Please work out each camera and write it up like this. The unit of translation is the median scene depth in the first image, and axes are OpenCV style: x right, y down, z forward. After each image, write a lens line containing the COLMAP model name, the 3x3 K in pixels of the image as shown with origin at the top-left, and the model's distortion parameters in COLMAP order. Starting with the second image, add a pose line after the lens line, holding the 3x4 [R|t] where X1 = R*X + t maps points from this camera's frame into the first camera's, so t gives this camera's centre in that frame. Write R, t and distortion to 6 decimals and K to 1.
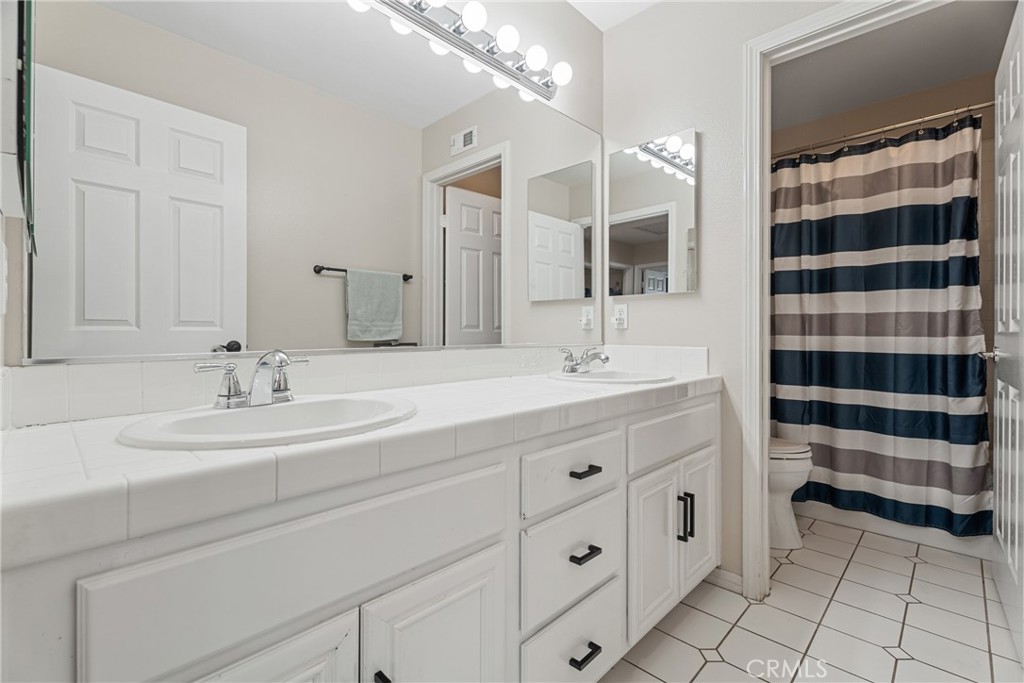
lens RADIAL K [[458.8, 0, 513.6], [0, 458.8, 336.2], [0, 0, 1]] dist [-0.002335, 0.001093]
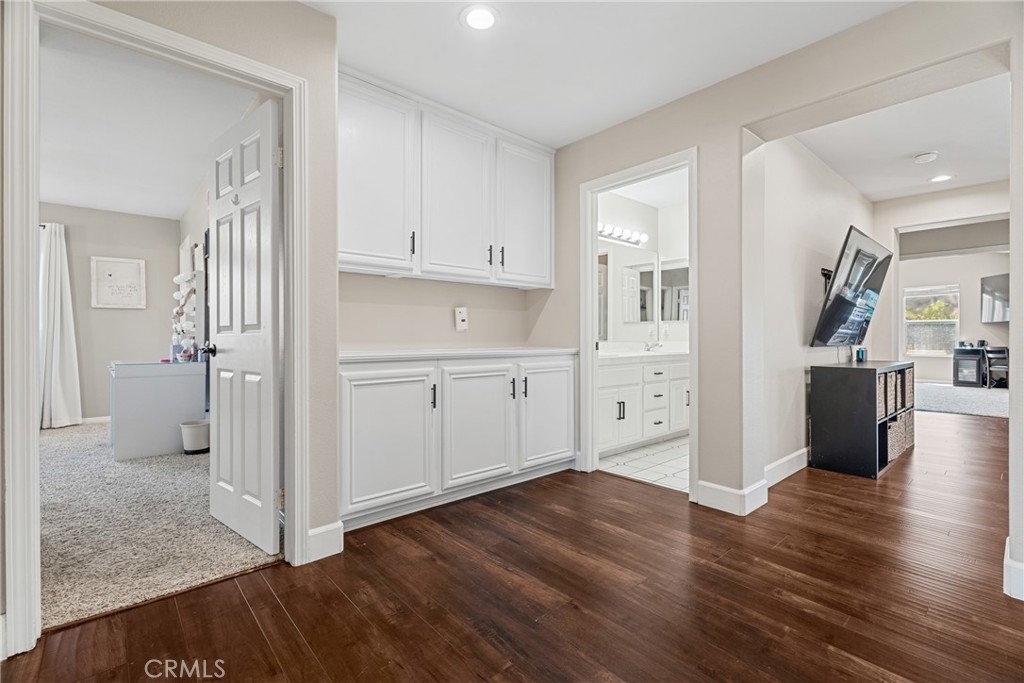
lens RADIAL K [[458.8, 0, 510.2], [0, 458.8, 339.1], [0, 0, 1]] dist [-0.002335, 0.001093]
pose [[0.996539, 0.000083, -0.083125, -0.379169], [-0.000412, 0.999992, -0.003943, 0.017380], [0.083124, 0.003963, 0.996531, -1.457266]]
